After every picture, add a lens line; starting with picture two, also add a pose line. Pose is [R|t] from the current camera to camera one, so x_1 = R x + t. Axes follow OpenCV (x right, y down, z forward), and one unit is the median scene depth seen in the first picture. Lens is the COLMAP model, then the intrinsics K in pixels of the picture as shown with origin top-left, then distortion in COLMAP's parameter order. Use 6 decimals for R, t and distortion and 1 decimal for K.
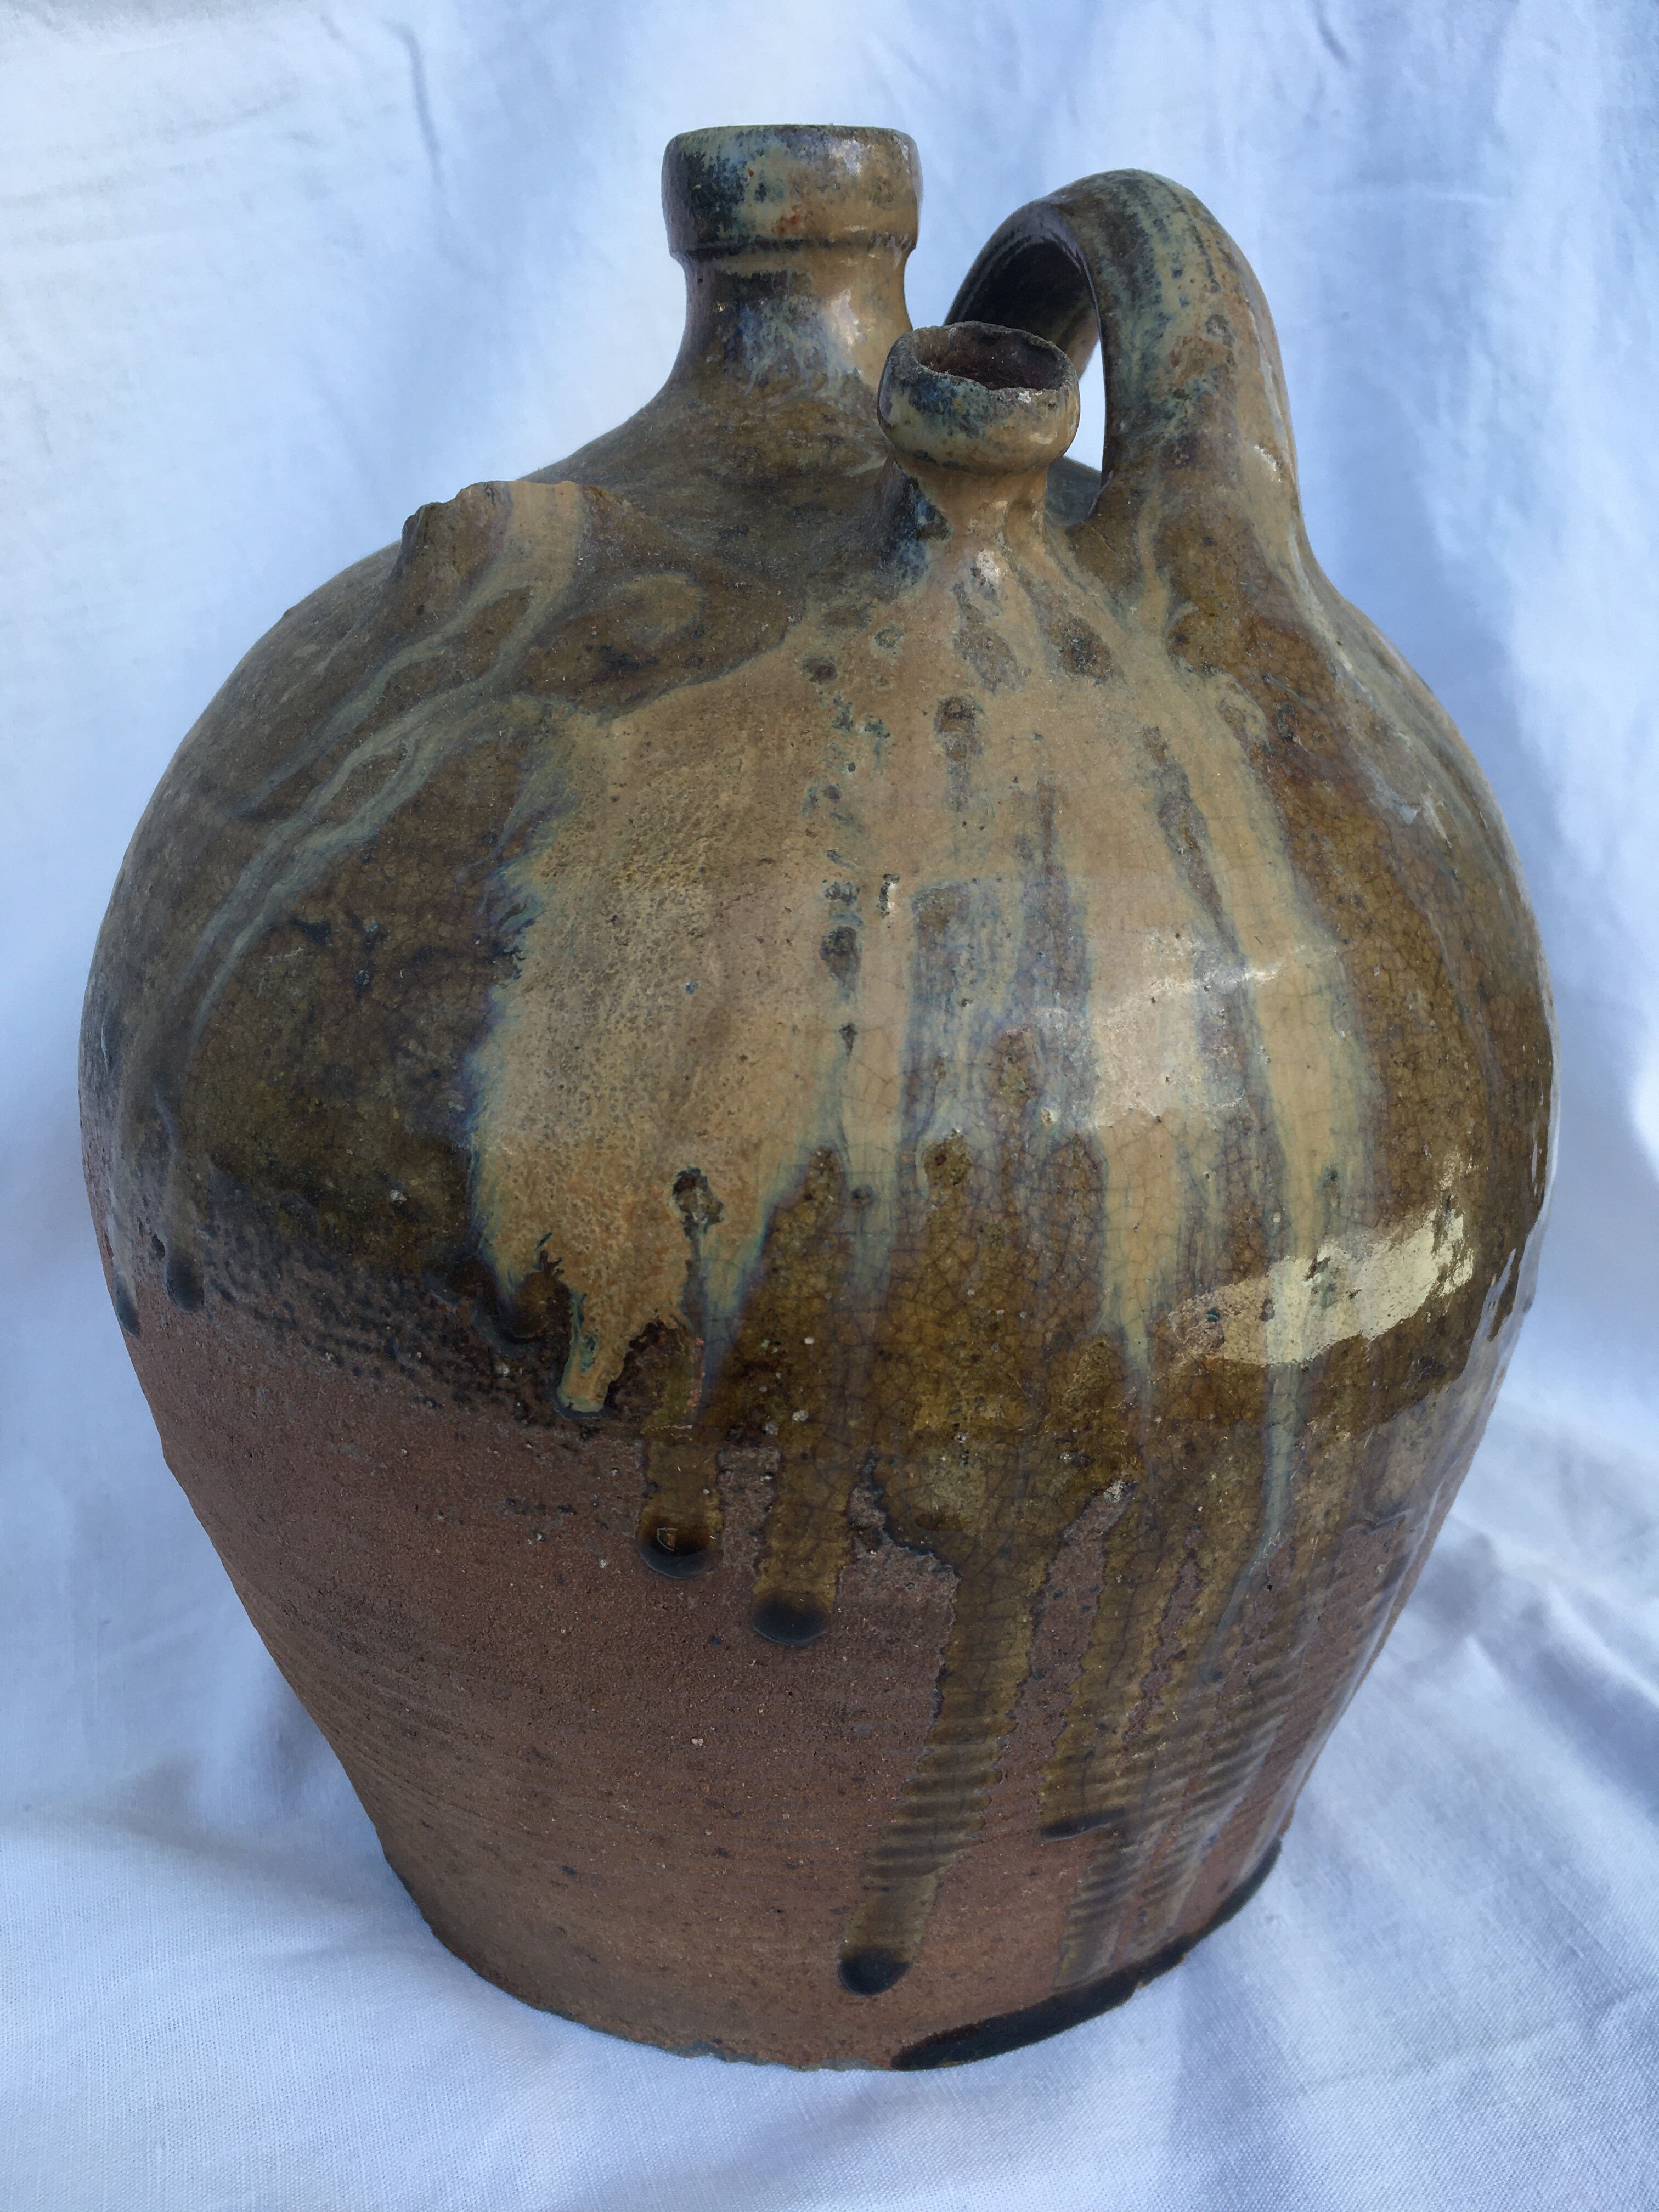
lens RADIAL K [[1925.1, 0, 829.5], [0, 1925.1, 1106.0], [0, 0, 1]] dist [0.035377, 0.001333]
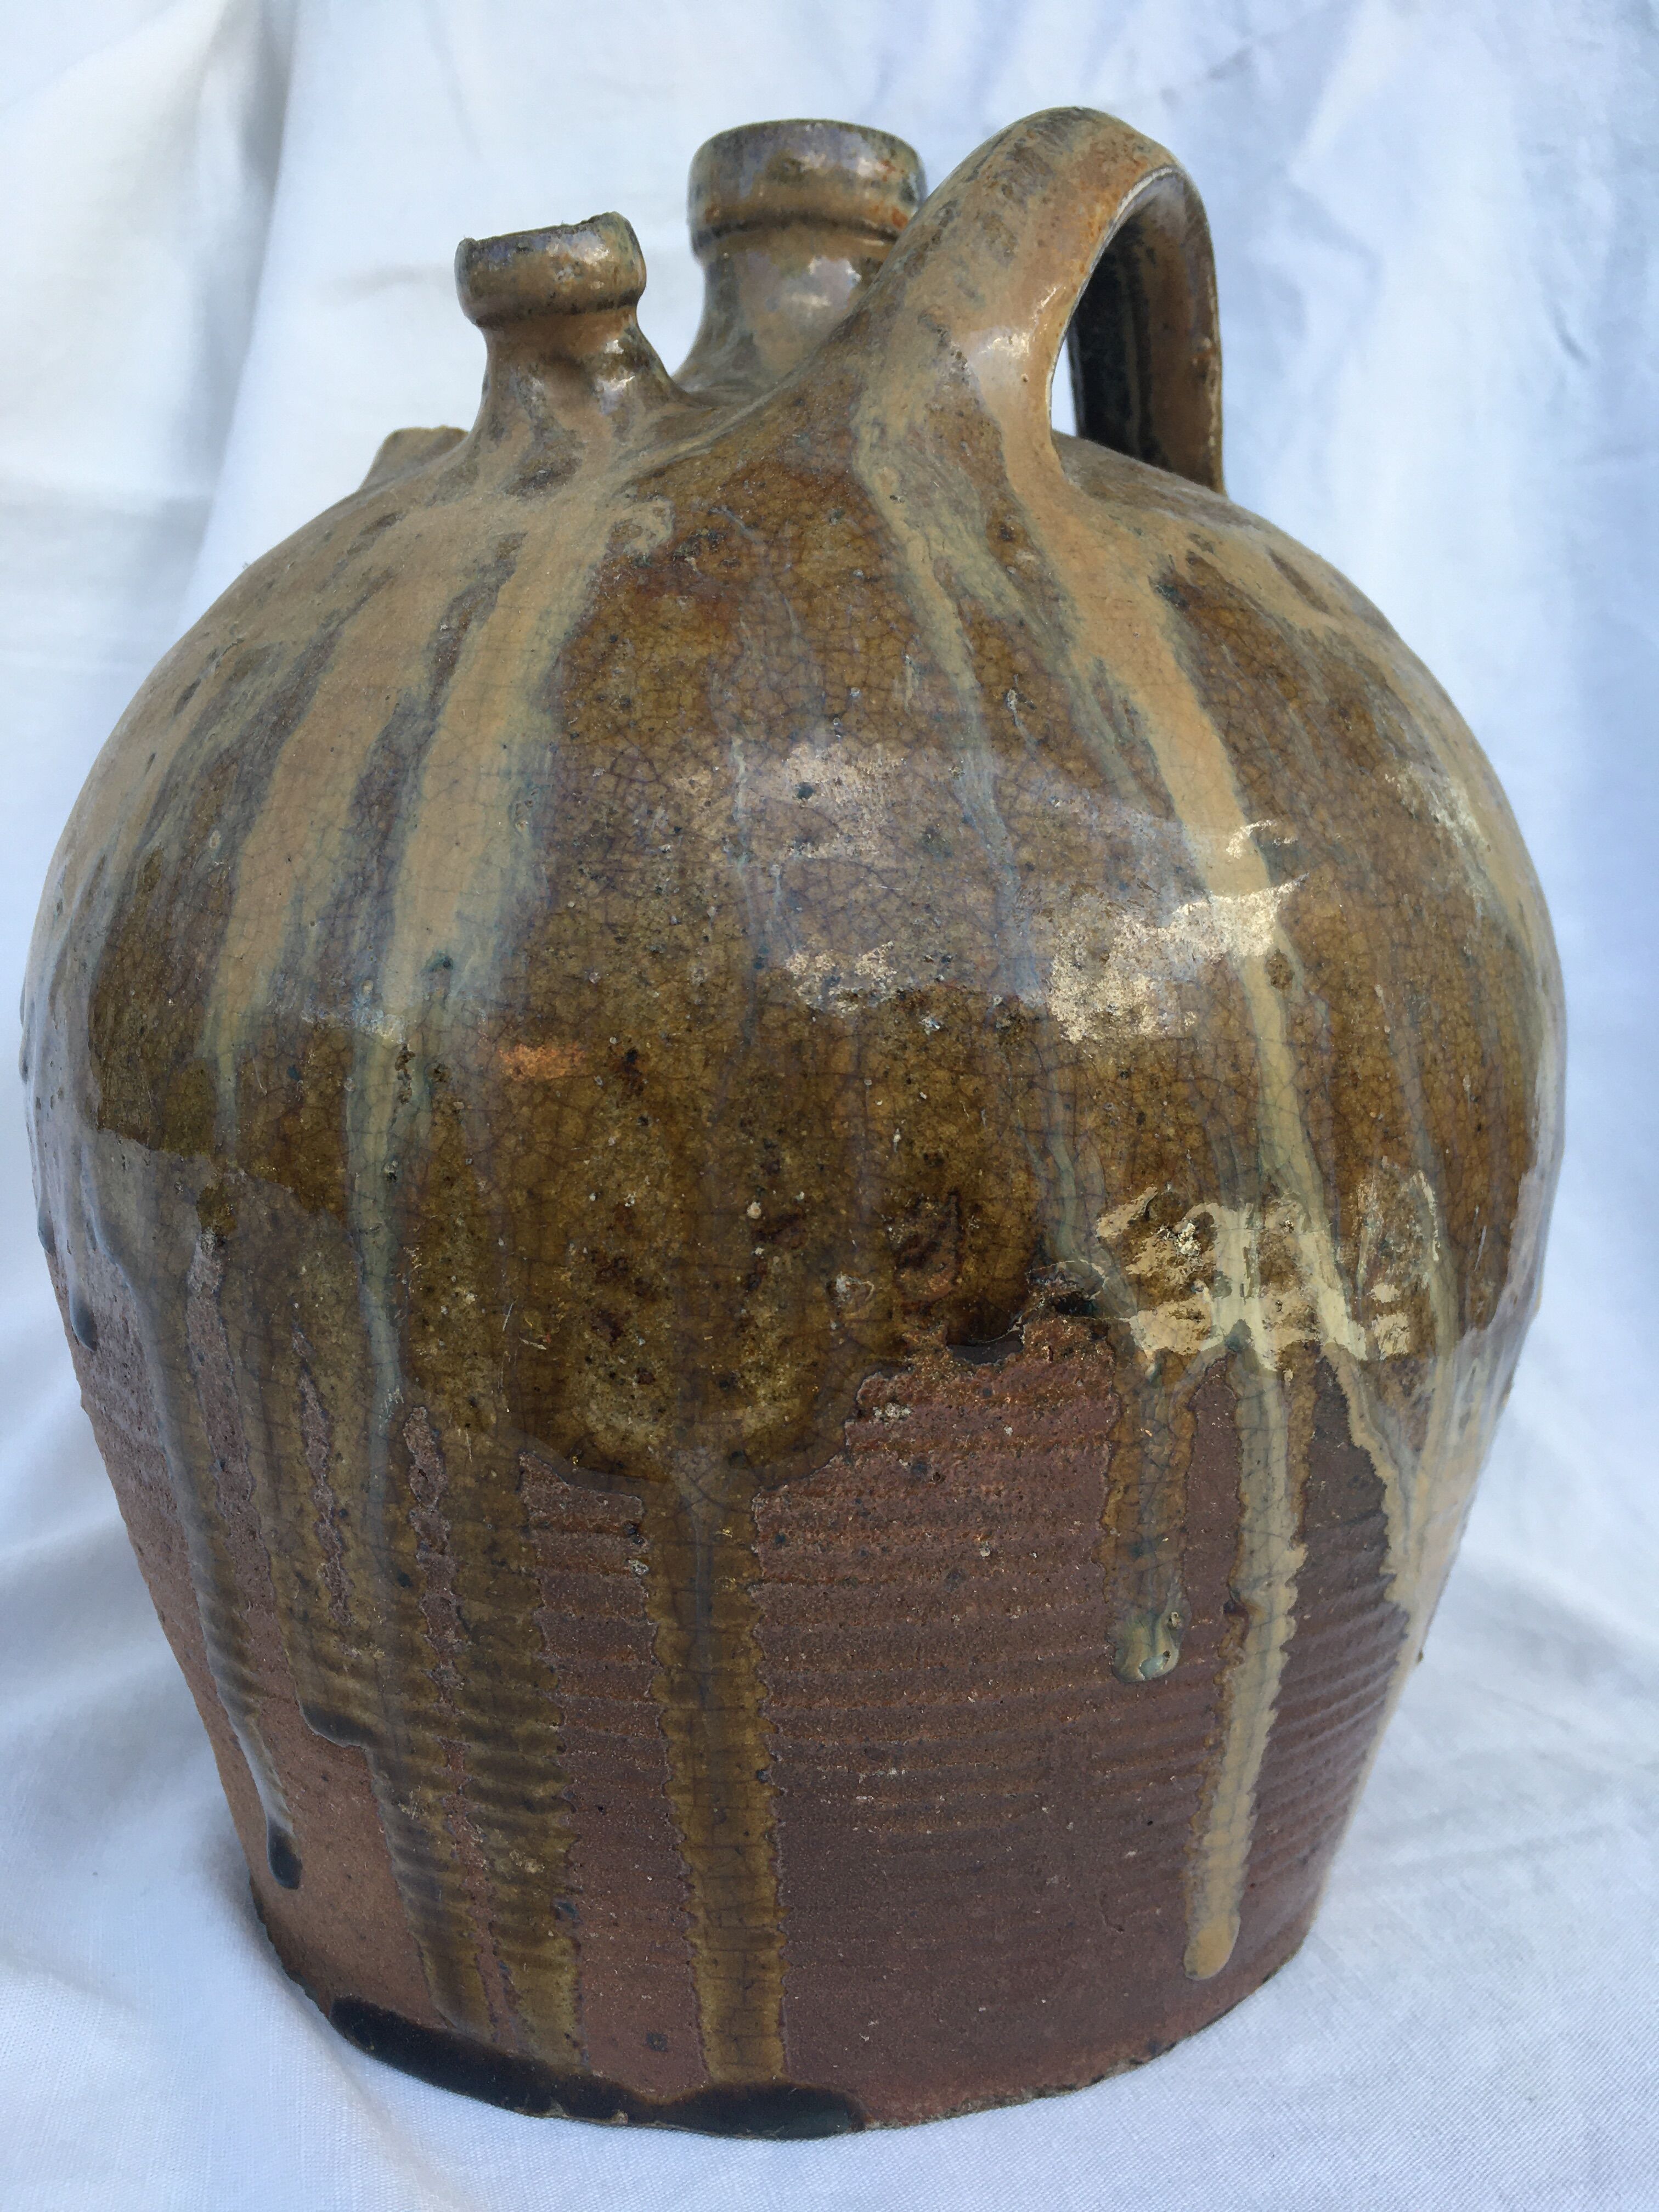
lens RADIAL K [[1956.3, 0, 829.8], [0, 1956.3, 1115.0], [0, 0, 1]] dist [0.022340, -0.002165]
pose [[0.632541, 0.129227, -0.763670, 1.100611], [-0.315155, 0.943612, -0.101363, 0.141846], [0.707509, 0.304791, 0.637599, 0.572599]]
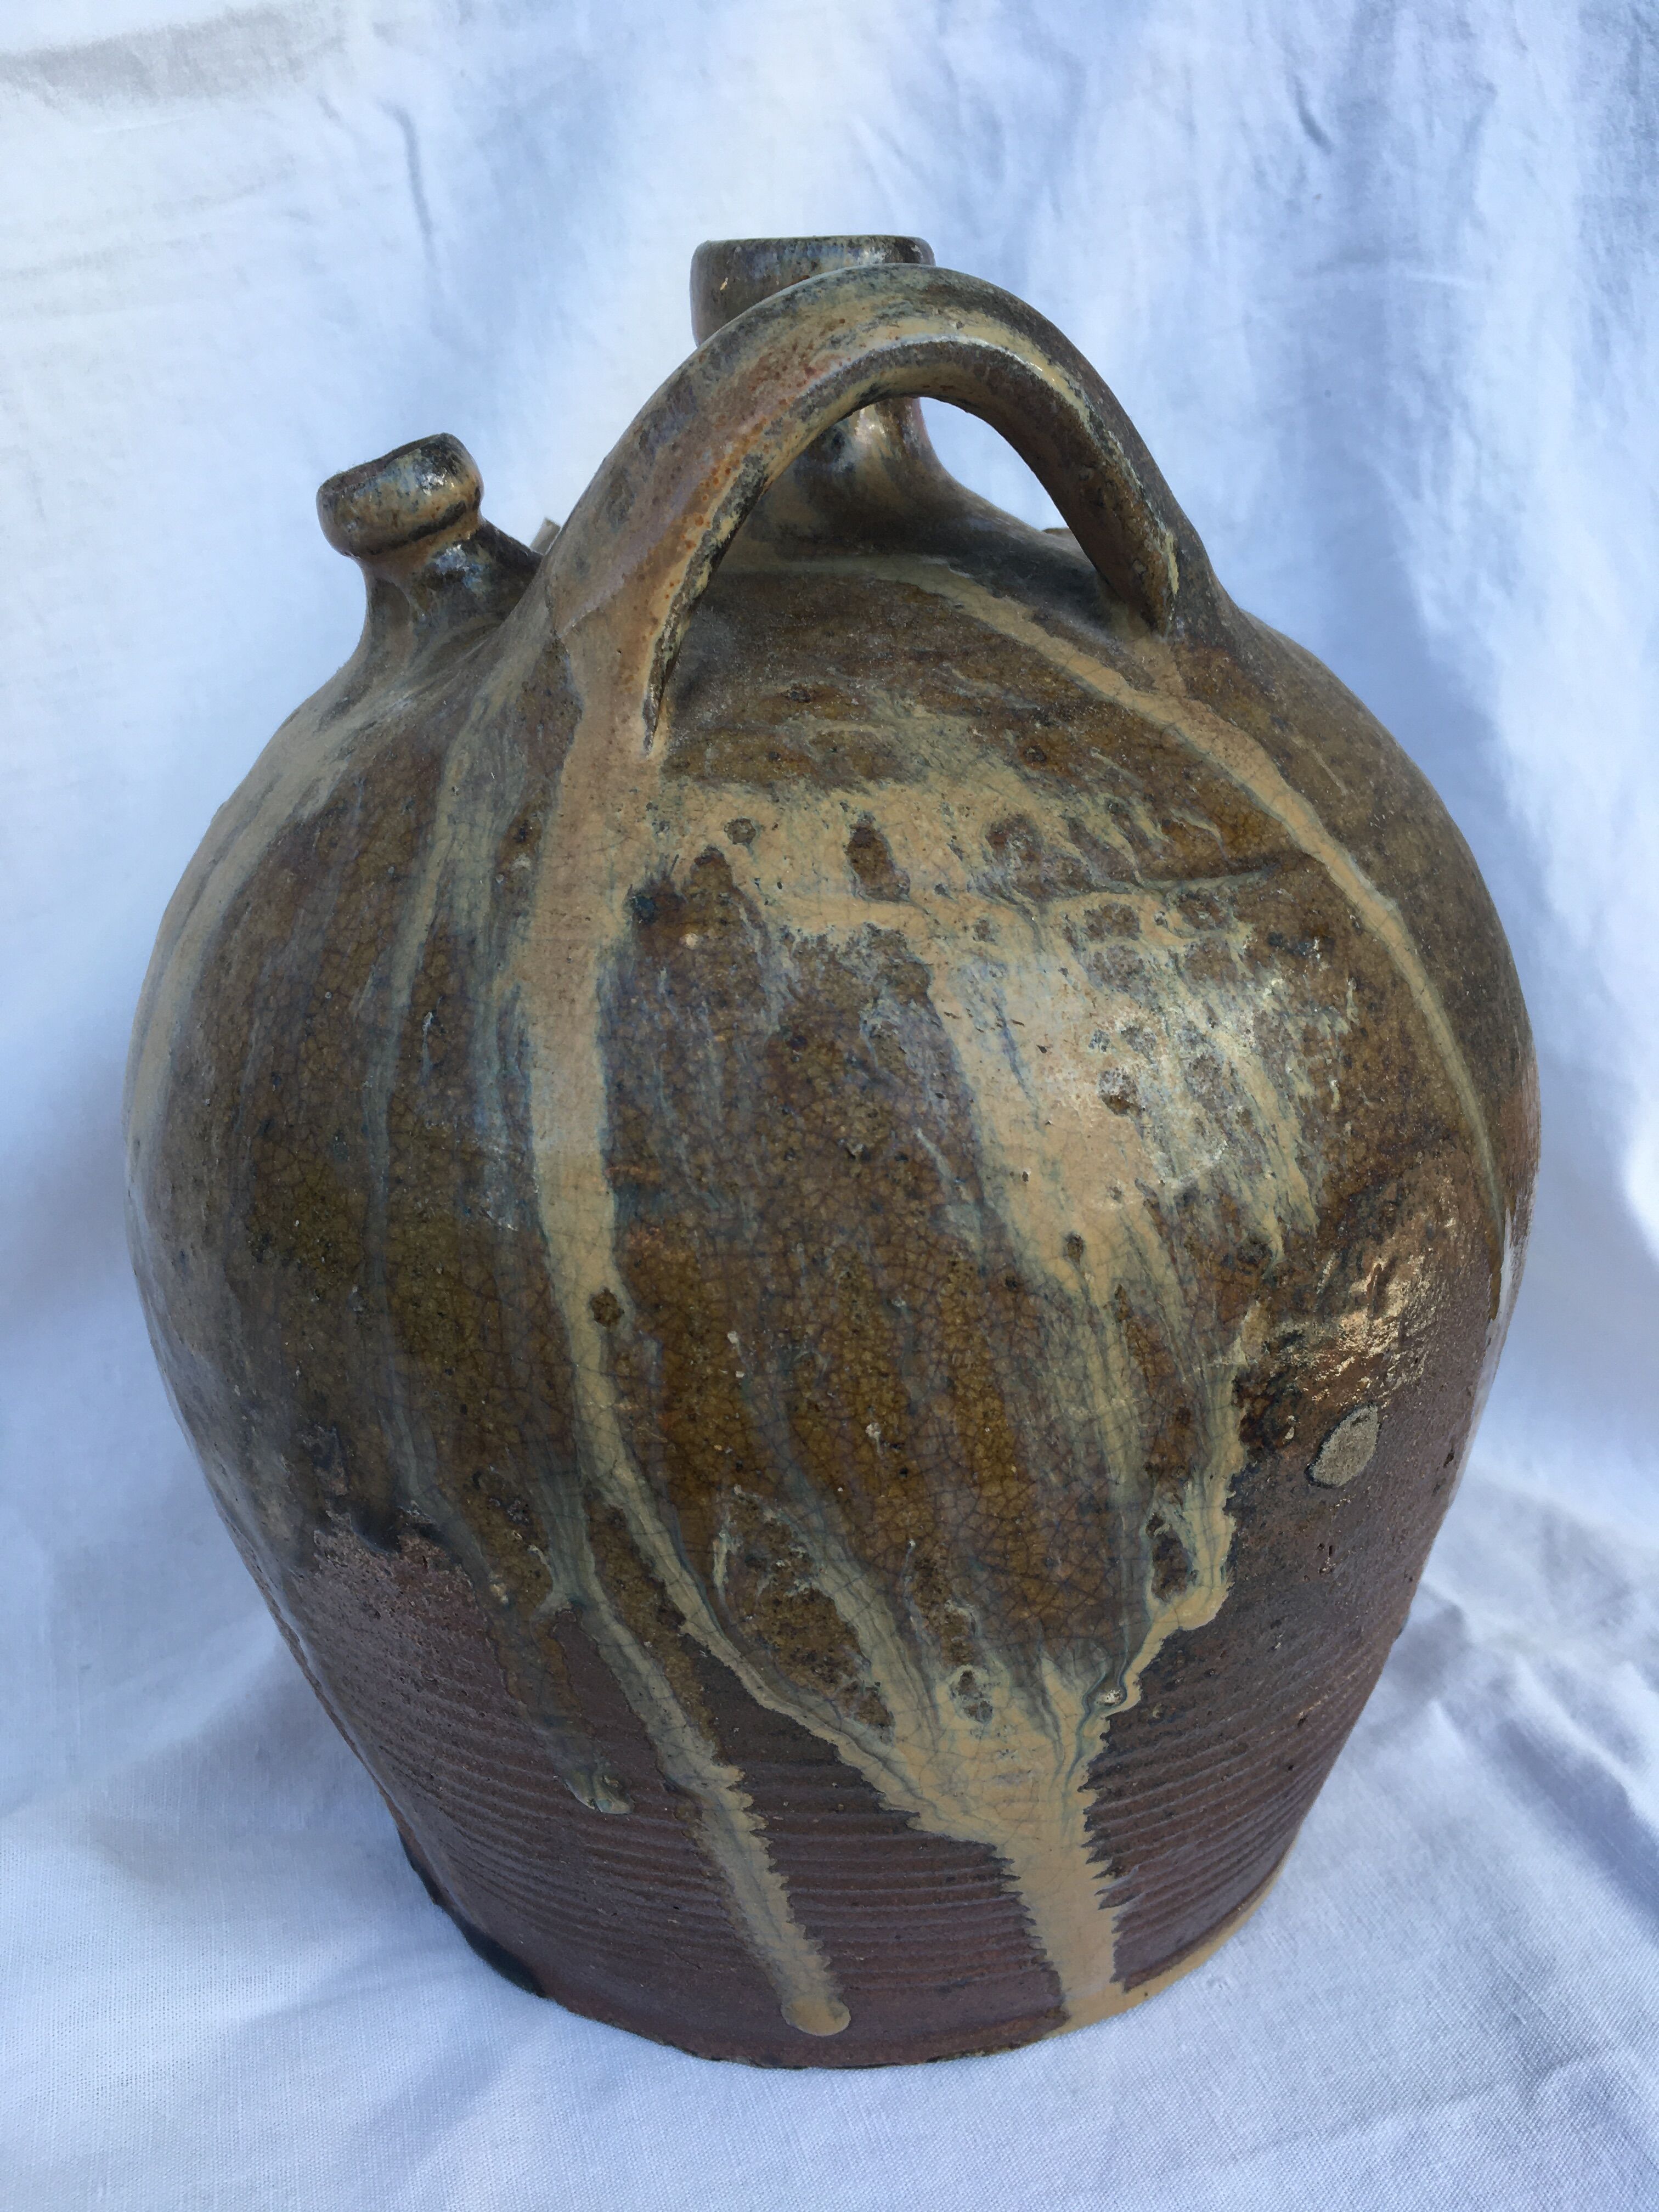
lens RADIAL K [[1927.8, 0, 800.5], [0, 1927.8, 1115.5], [0, 0, 1]] dist [0.026937, -0.002638]
pose [[-0.049642, 0.398862, -0.915666, 1.381777], [-0.351141, 0.851298, 0.389860, -0.616581], [0.935006, 0.340881, 0.097797, 1.289222]]
